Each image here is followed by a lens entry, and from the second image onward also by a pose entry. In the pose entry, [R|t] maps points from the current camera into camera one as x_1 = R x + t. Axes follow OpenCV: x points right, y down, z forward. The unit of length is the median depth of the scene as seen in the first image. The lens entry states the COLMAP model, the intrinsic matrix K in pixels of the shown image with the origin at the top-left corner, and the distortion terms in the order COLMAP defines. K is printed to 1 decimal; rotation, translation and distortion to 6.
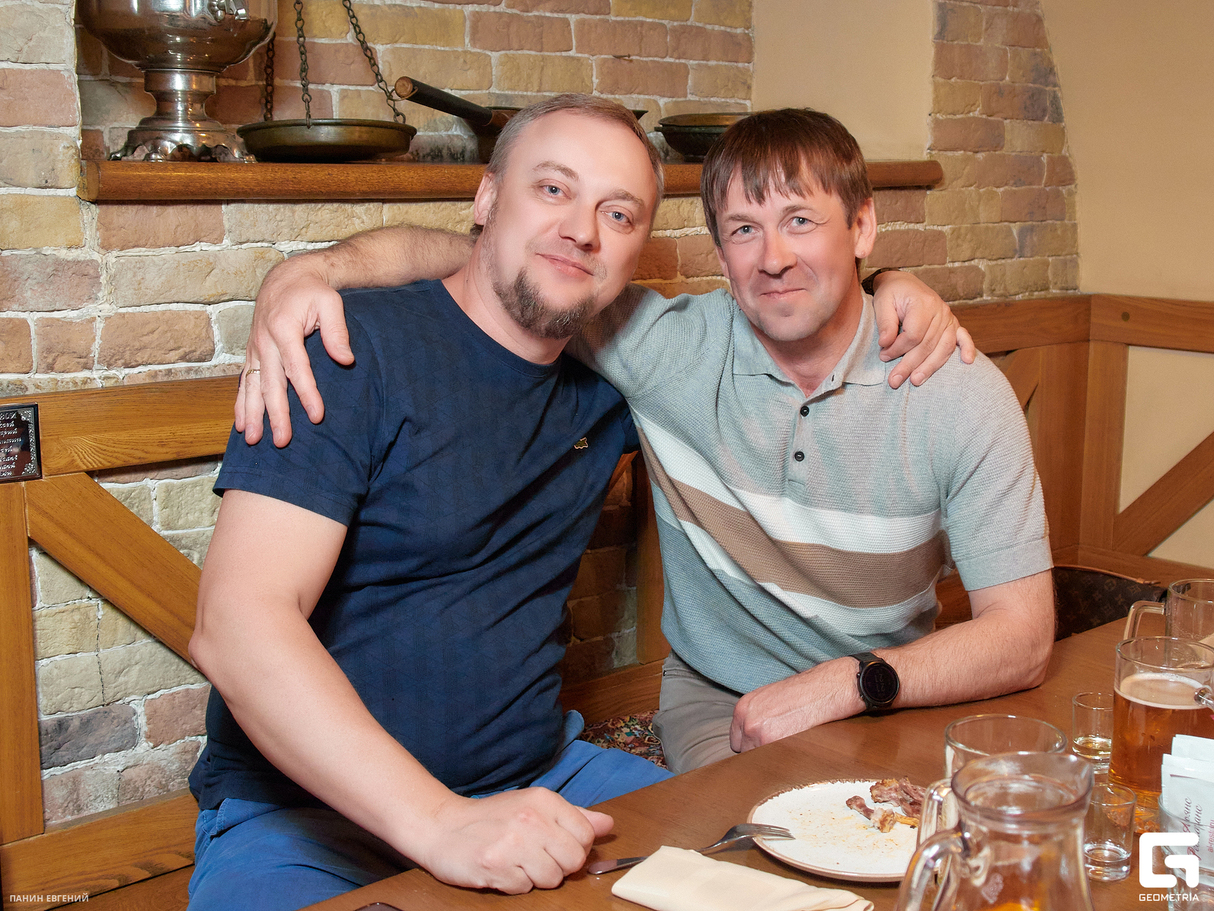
lens RADIAL K [[1351.0, 0, 606.1], [0, 1351.0, 453.6], [0, 0, 1]] dist [0.043500, 0.000000]
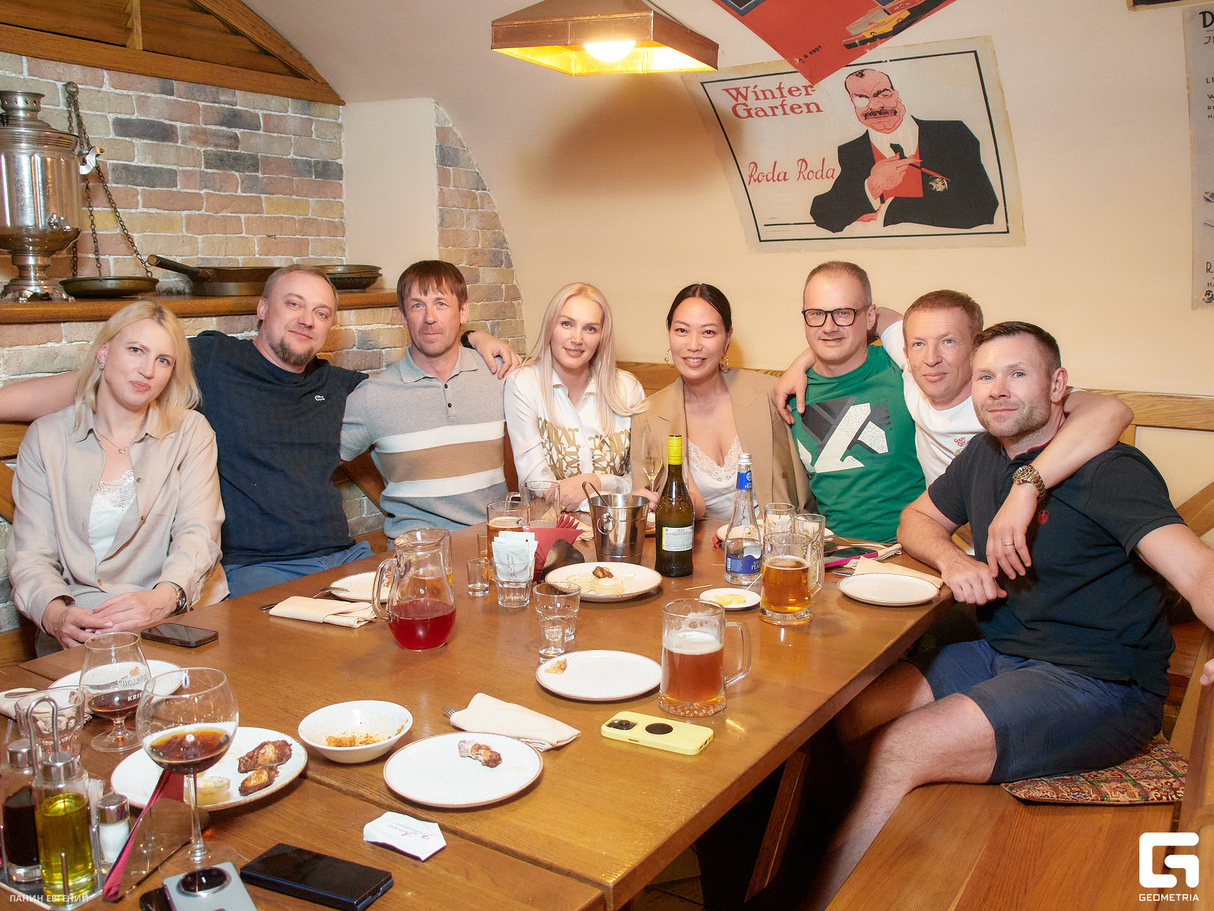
lens RADIAL K [[1227.9, 0, 605.7], [0, 1227.9, 459.2], [0, 0, 1]] dist [-0.040480, 0.000000]
pose [[0.972173, -0.045896, 0.229723, 0.065915], [0.056704, 0.997563, -0.040663, 0.117674], [-0.227297, 0.052558, 0.972406, -0.797955]]
